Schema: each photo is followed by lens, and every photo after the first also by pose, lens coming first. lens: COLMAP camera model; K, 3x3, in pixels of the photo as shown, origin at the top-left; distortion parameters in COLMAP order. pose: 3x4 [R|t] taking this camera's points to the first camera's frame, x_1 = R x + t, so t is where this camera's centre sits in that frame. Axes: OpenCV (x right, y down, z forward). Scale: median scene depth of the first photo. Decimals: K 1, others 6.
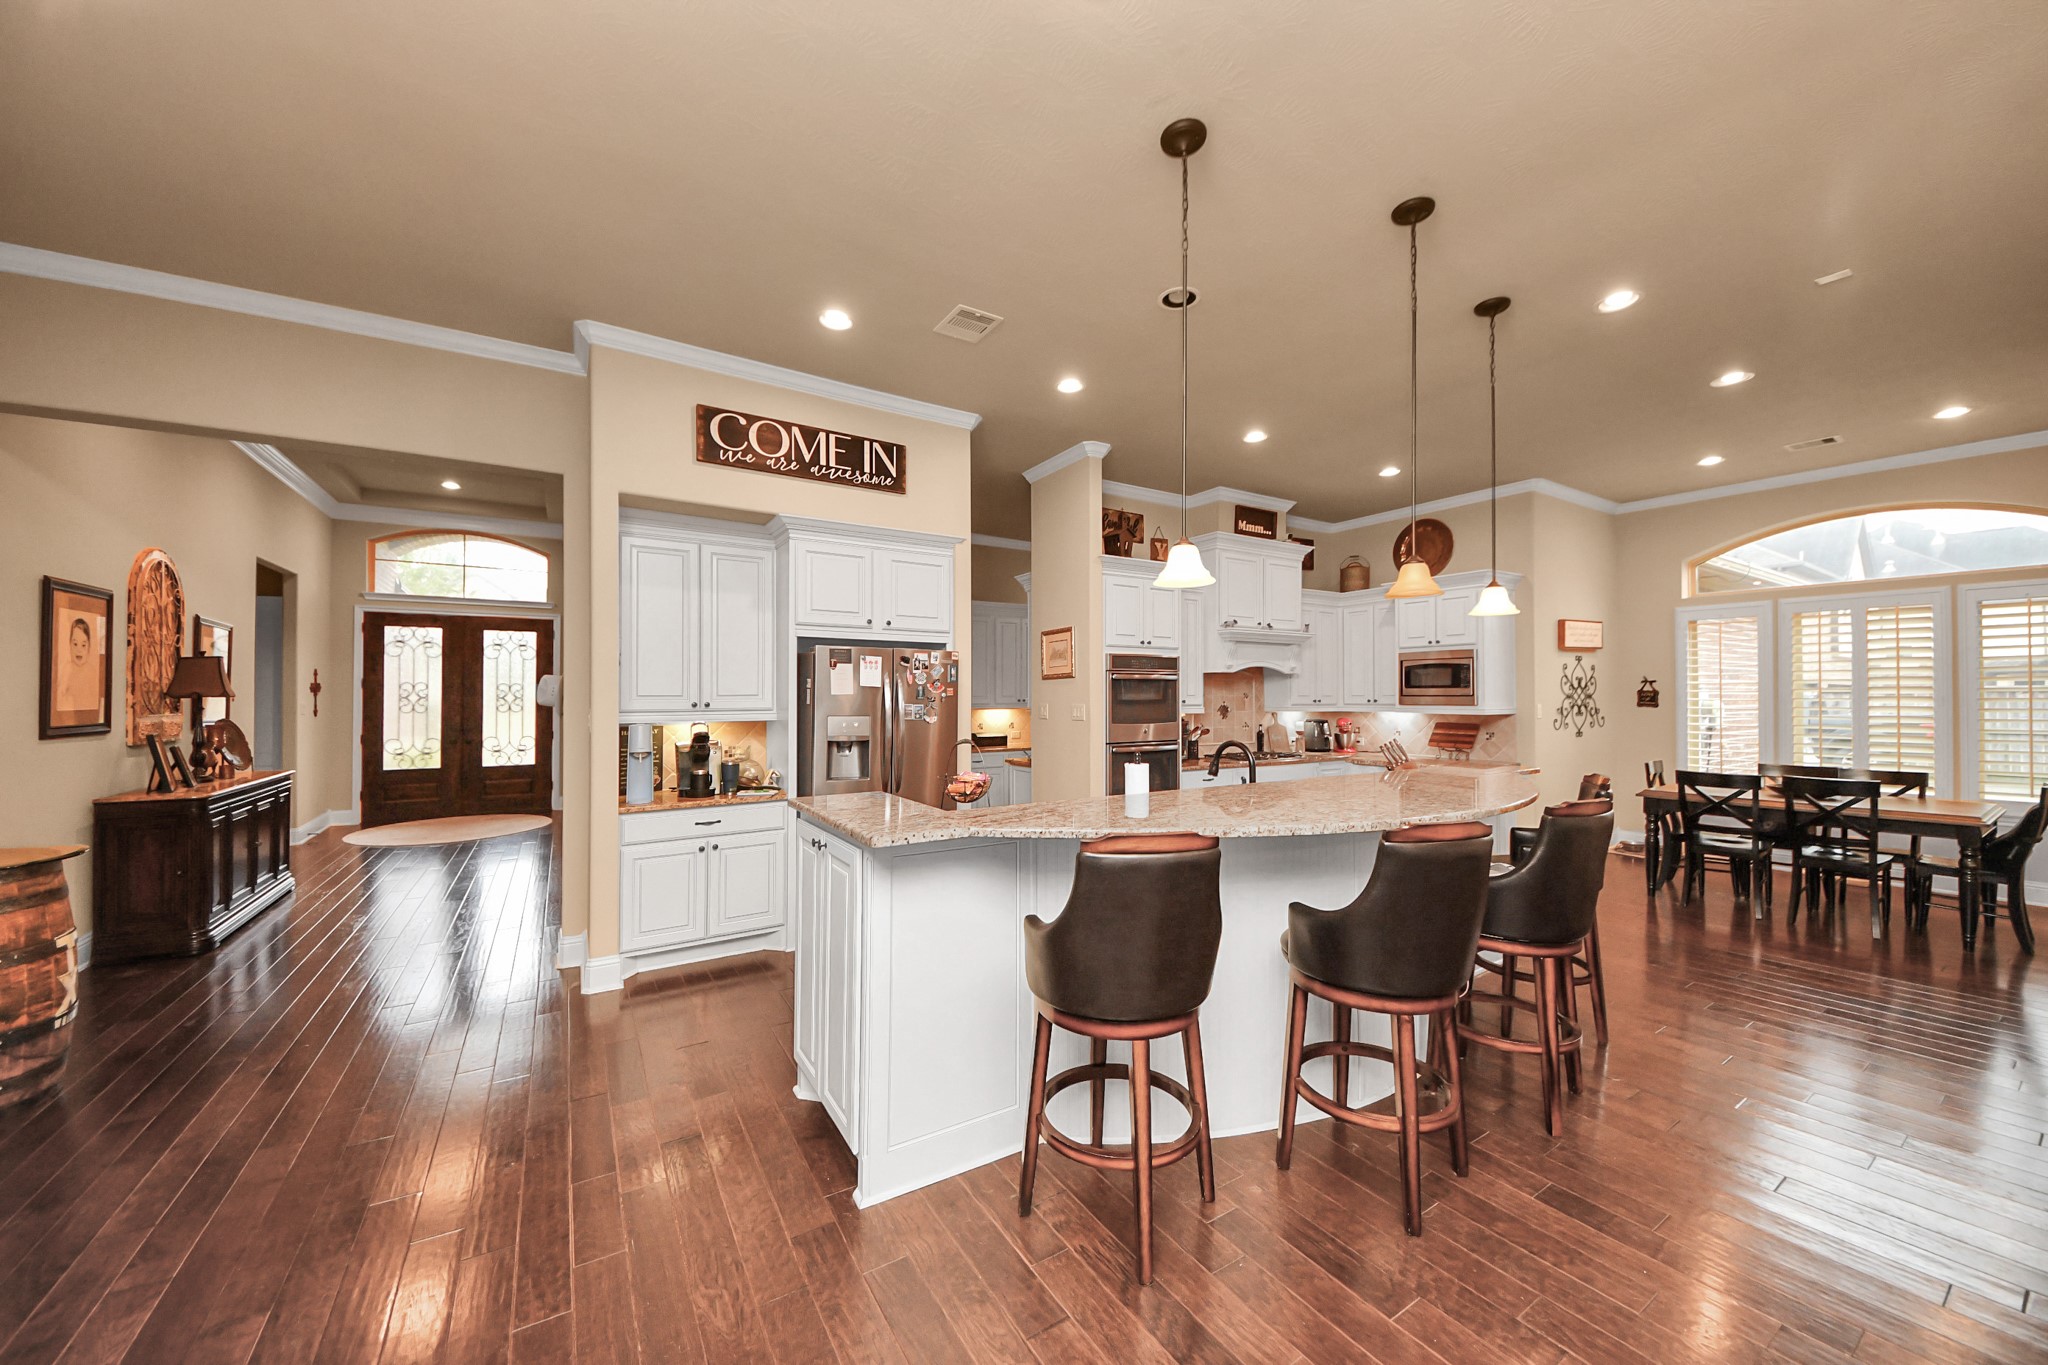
lens RADIAL K [[760.7, 0, 1024.0], [0, 760.7, 682.5], [0, 0, 1]] dist [-0.001552, -0.000352]
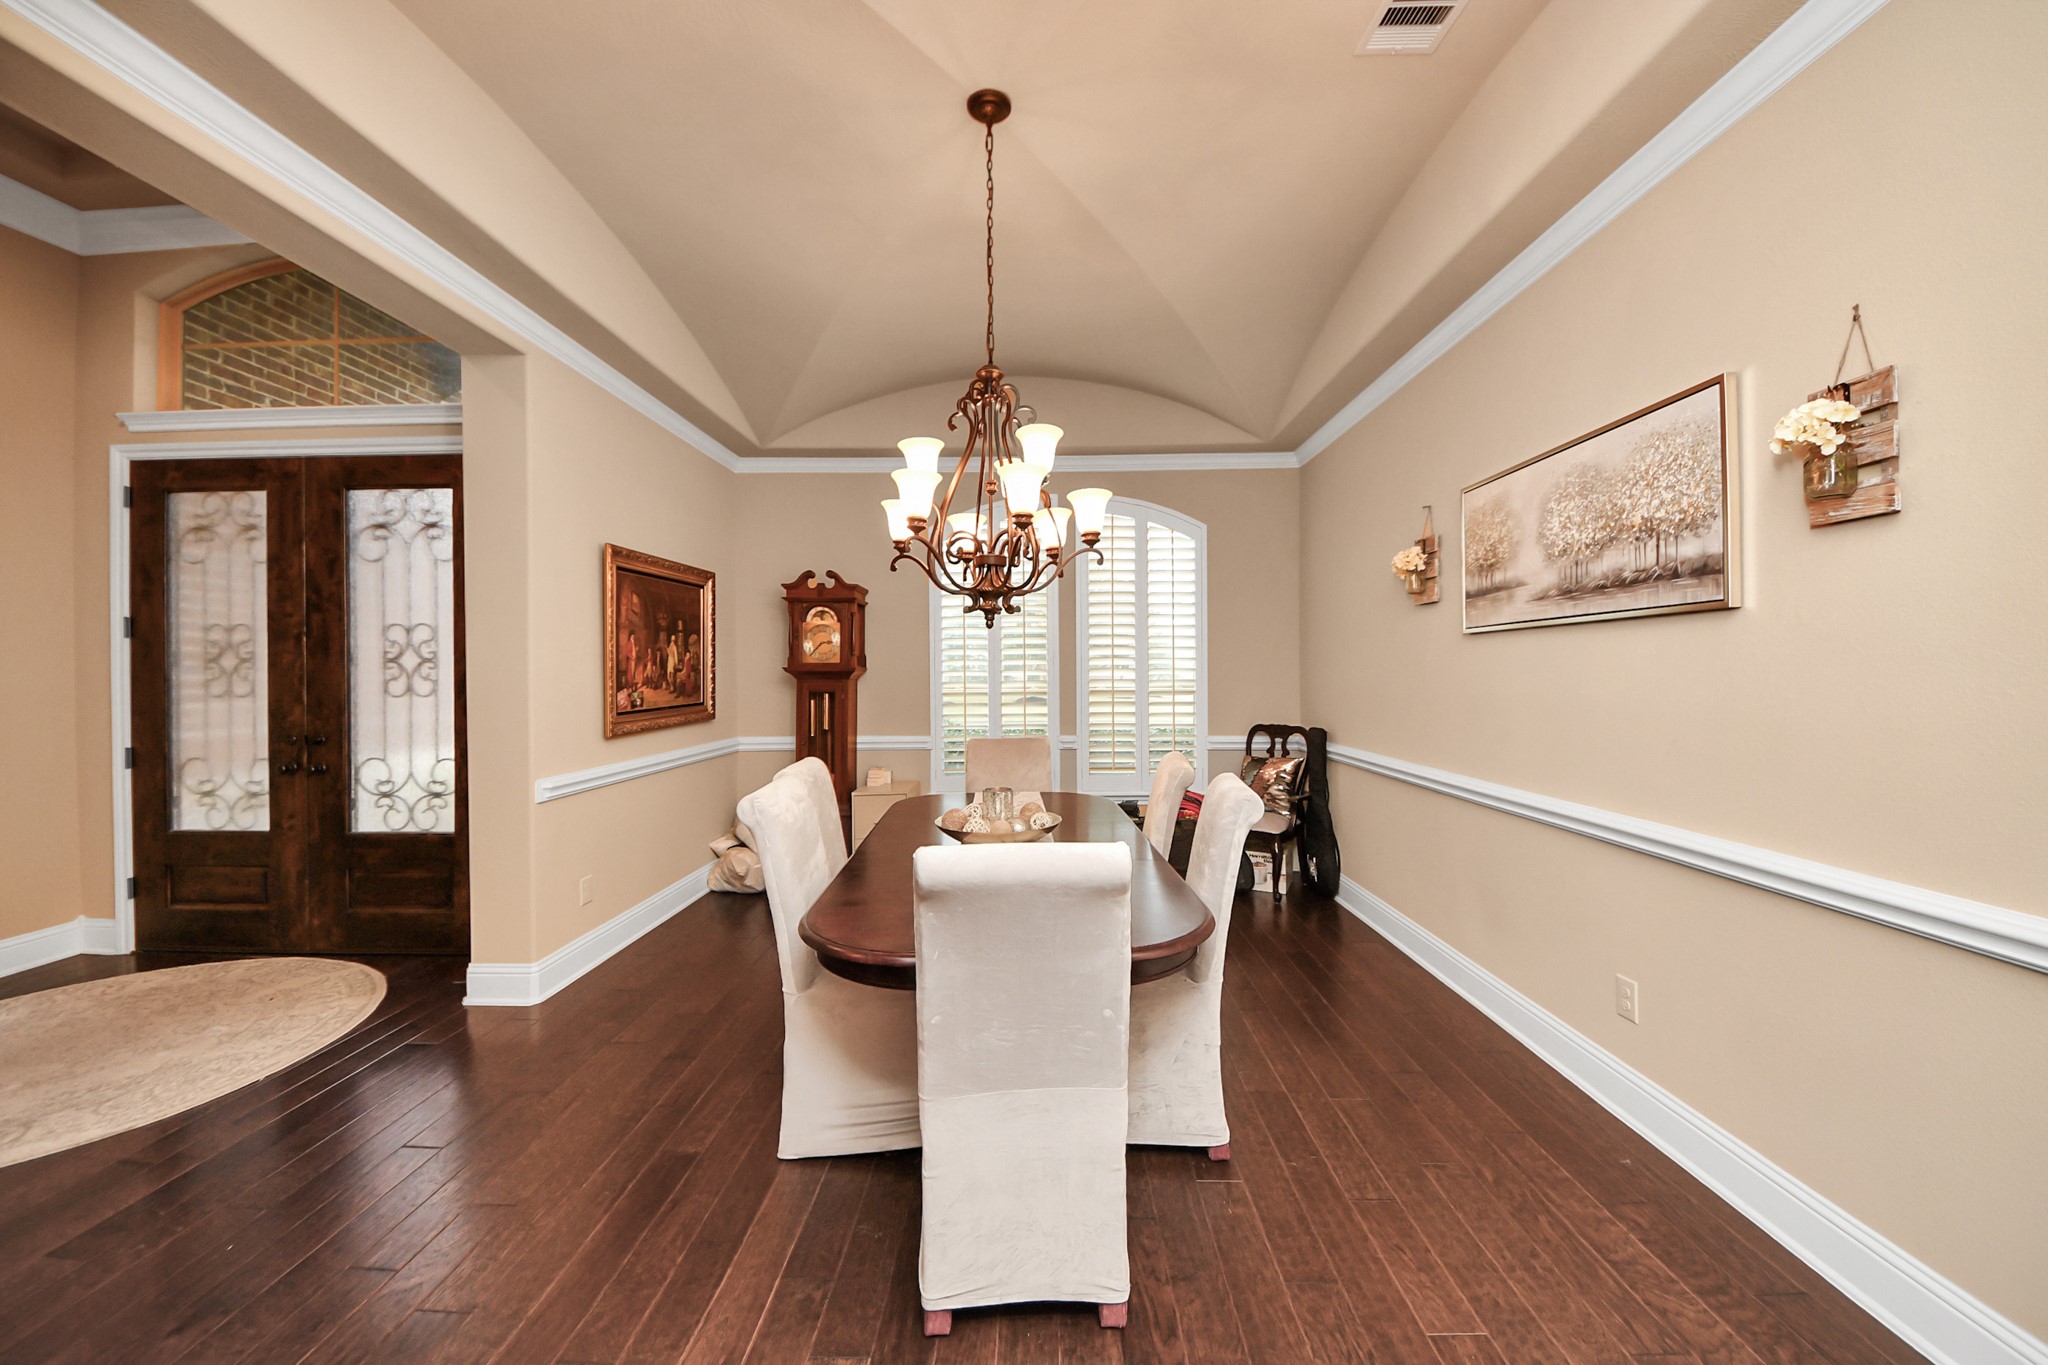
lens RADIAL K [[760.7, 0, 1024.0], [0, 760.7, 682.5], [0, 0, 1]] dist [-0.001552, -0.000352]
pose [[0.837932, 0.000163, -0.545775, -0.205240], [0.014133, 0.999658, 0.021996, 0.028699], [0.545592, -0.026144, 0.837643, 0.880349]]
